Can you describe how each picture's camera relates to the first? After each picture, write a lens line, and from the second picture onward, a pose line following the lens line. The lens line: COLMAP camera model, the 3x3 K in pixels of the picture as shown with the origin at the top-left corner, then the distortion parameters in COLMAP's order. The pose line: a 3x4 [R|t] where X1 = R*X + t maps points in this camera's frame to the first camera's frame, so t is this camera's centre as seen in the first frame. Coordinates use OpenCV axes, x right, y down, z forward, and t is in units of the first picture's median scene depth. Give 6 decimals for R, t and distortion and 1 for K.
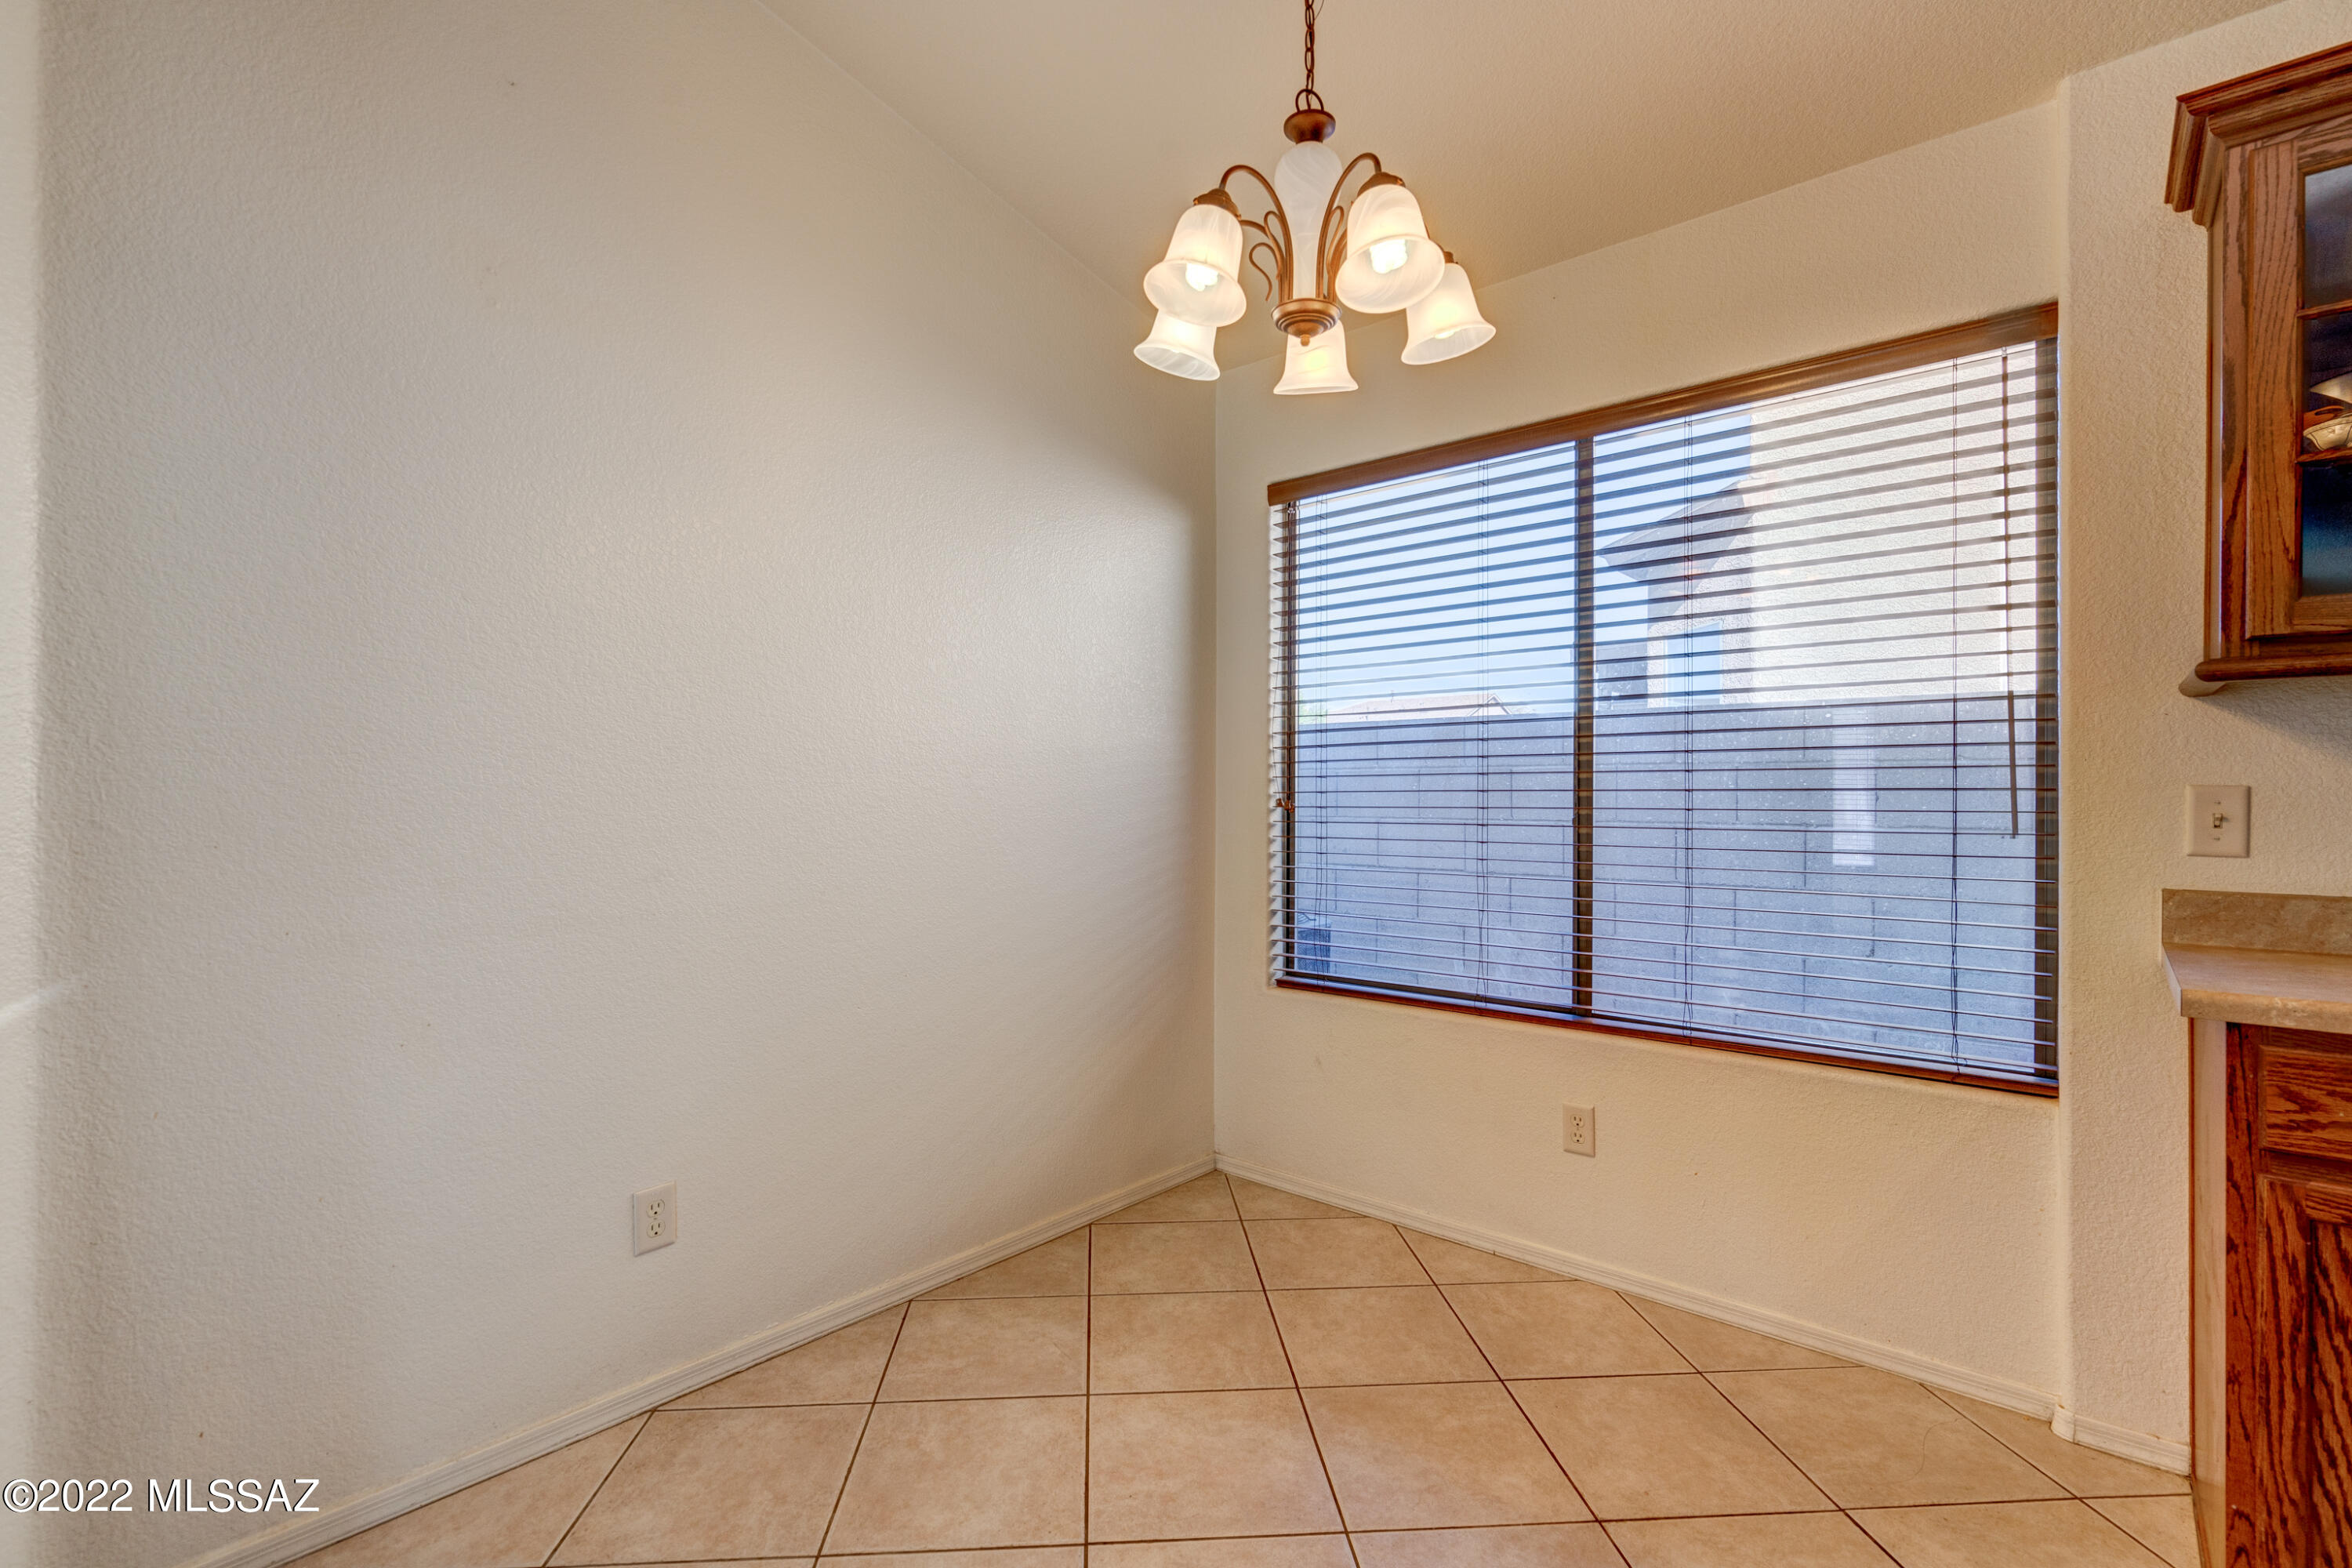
lens RADIAL K [[1058.0, 0, 1166.4], [0, 1058.0, 794.4], [0, 0, 1]] dist [-0.008849, 0.002750]
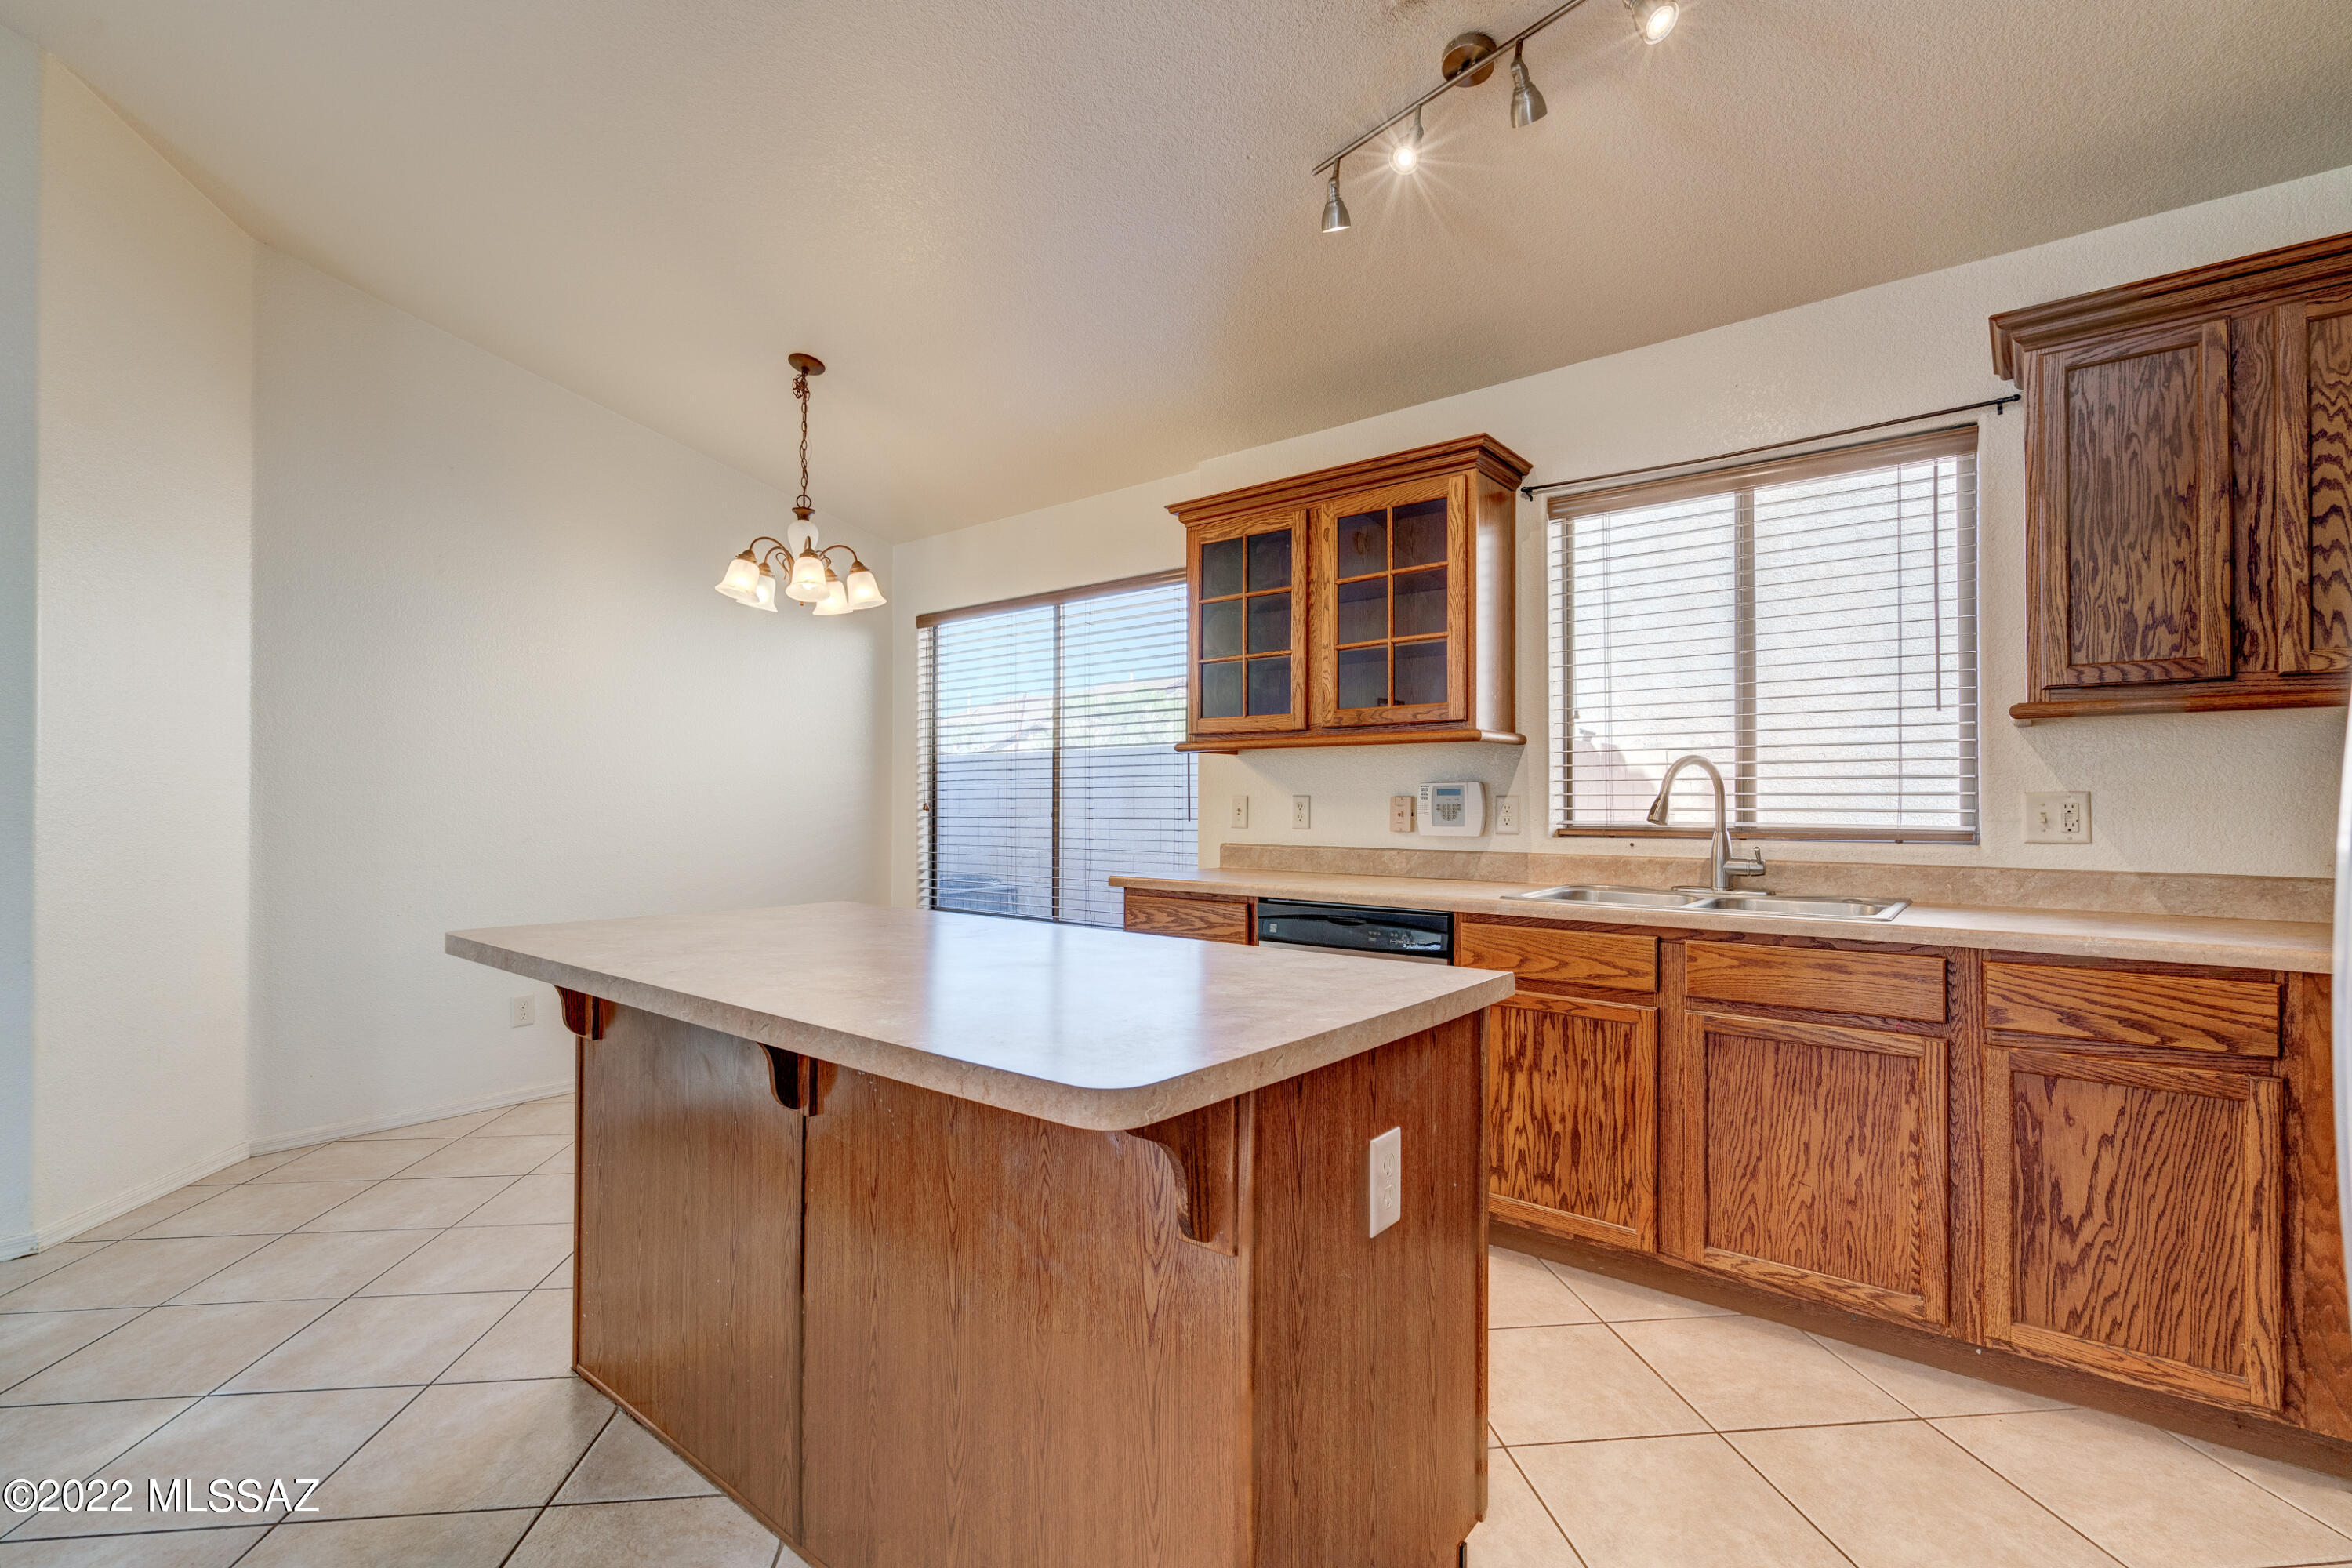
lens RADIAL K [[1058.0, 0, 1181.8], [0, 1058.0, 792.9], [0, 0, 1]] dist [-0.008849, 0.002750]
pose [[0.999236, -0.001871, 0.039040, 0.681425], [0.002158, 0.999971, -0.007322, 0.001442], [-0.039025, 0.007401, 0.999211, -1.047287]]
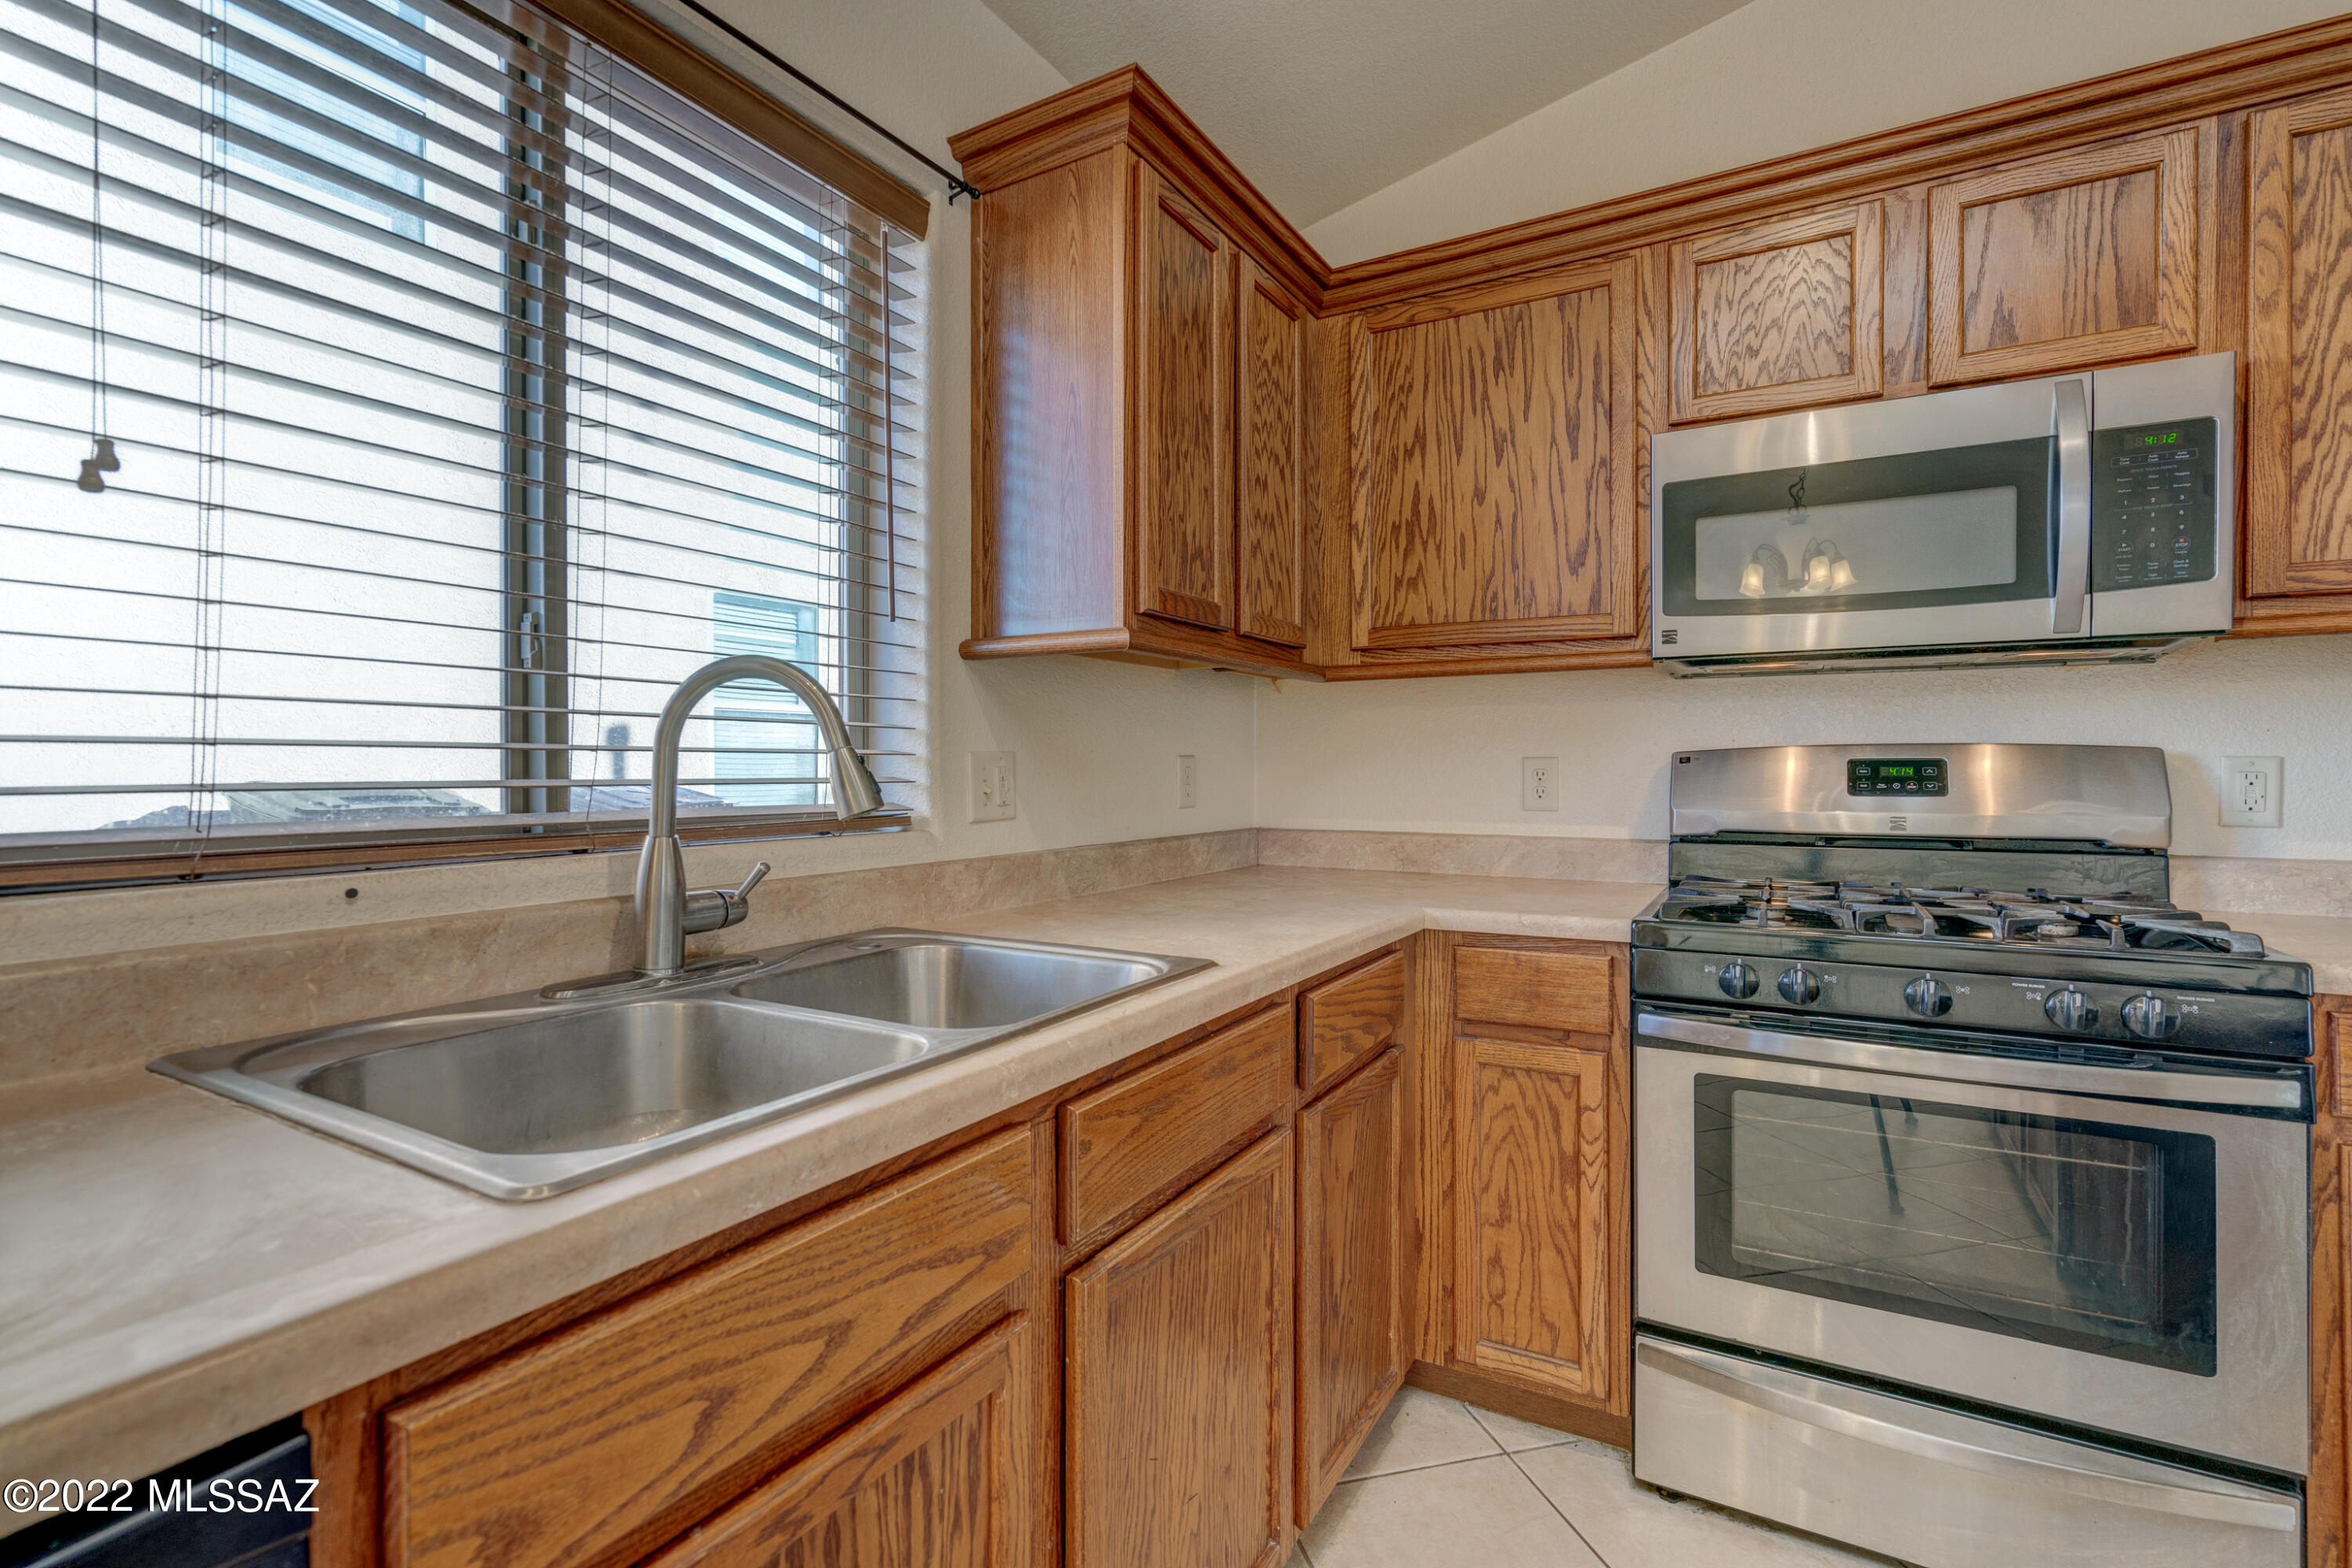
lens RADIAL K [[1058.0, 0, 1166.5], [0, 1058.0, 768.9], [0, 0, 1]] dist [-0.008849, 0.002750]
pose [[-0.189472, -0.005639, 0.981870, 0.800855], [-0.001075, 0.999984, 0.005535, 0.004335], [-0.981885, -0.000006, -0.189476, 0.141385]]
